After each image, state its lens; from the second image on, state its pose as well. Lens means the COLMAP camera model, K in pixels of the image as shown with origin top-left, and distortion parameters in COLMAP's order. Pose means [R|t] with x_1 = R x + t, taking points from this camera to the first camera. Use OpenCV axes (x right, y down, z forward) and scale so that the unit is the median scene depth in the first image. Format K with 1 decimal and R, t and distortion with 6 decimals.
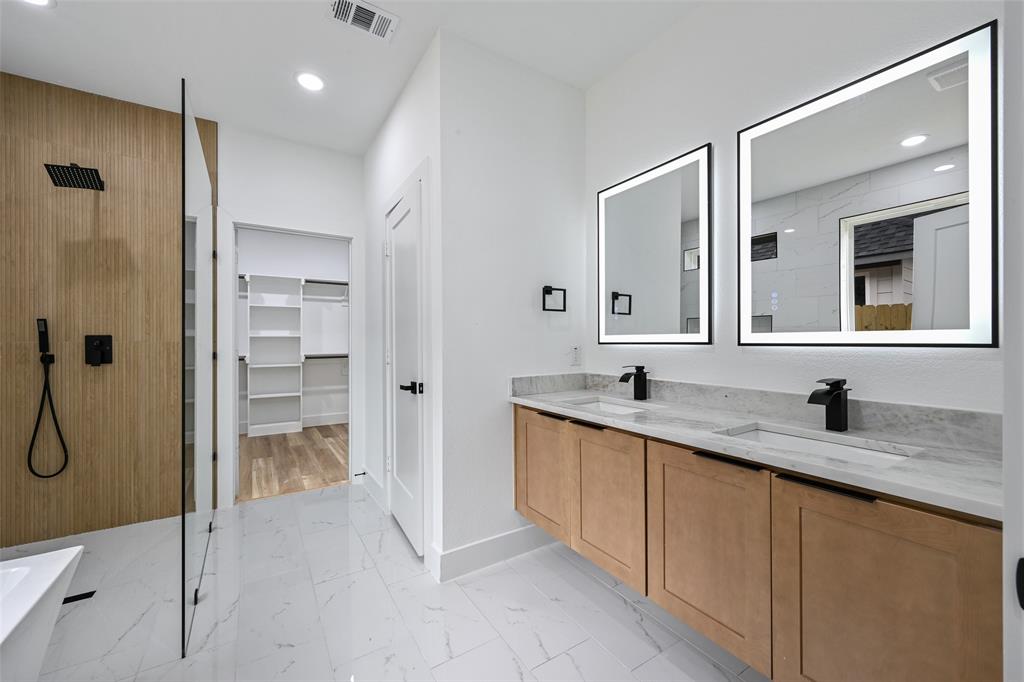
lens RADIAL K [[403.9, 0, 511.1], [0, 403.9, 339.9], [0, 0, 1]] dist [0.003521, -0.000024]
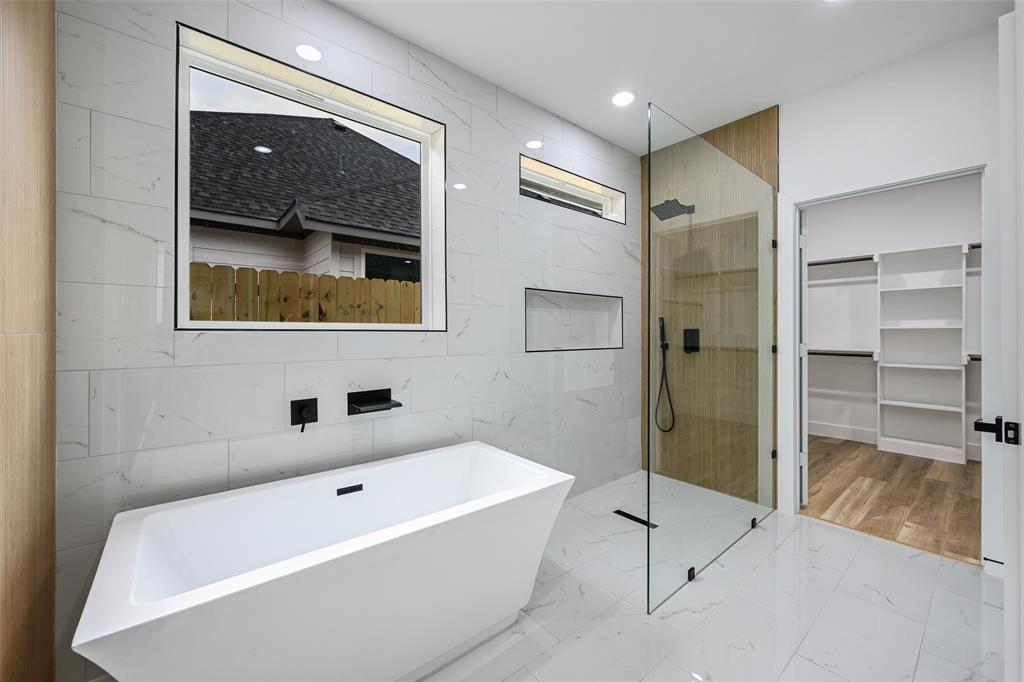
lens RADIAL K [[403.9, 0, 511.6], [0, 403.9, 333.4], [0, 0, 1]] dist [0.003521, -0.000024]
pose [[0.125434, 0.004213, -0.992093, 0.111507], [-0.000932, 0.999991, 0.004129, -0.001481], [0.992102, 0.000407, 0.125437, 0.206043]]
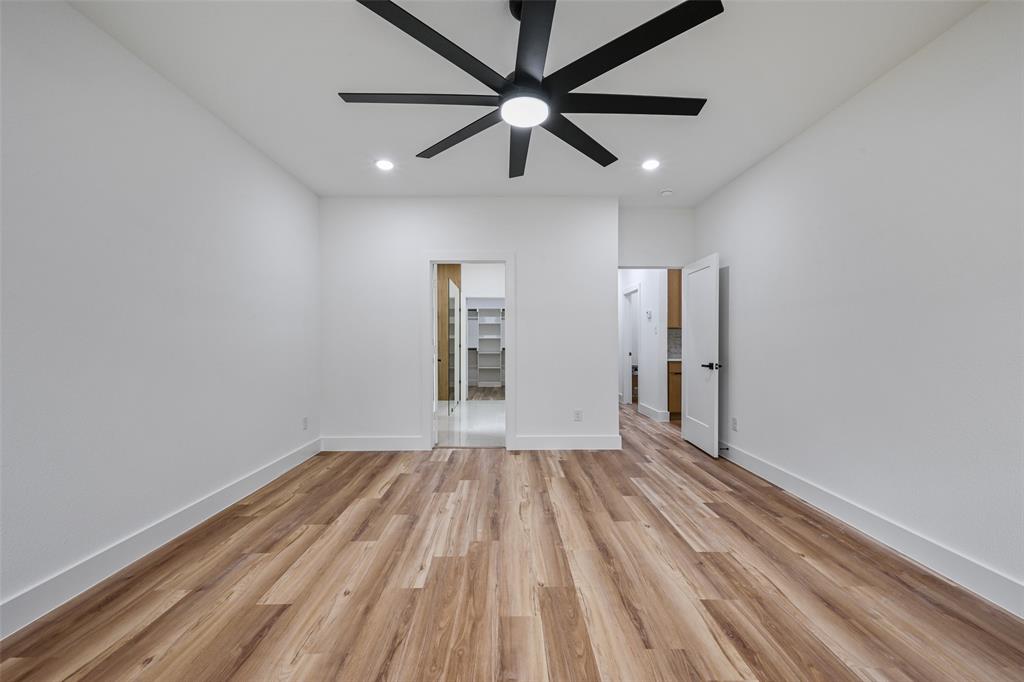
lens RADIAL K [[403.9, 0, 510.8], [0, 403.9, 341.2], [0, 0, 1]] dist [0.003521, -0.000024]
pose [[0.846137, 0.003066, -0.532957, 0.832329], [-0.002172, 0.999995, 0.002304, 0.000221], [0.532961, -0.000793, 0.846139, -0.930423]]
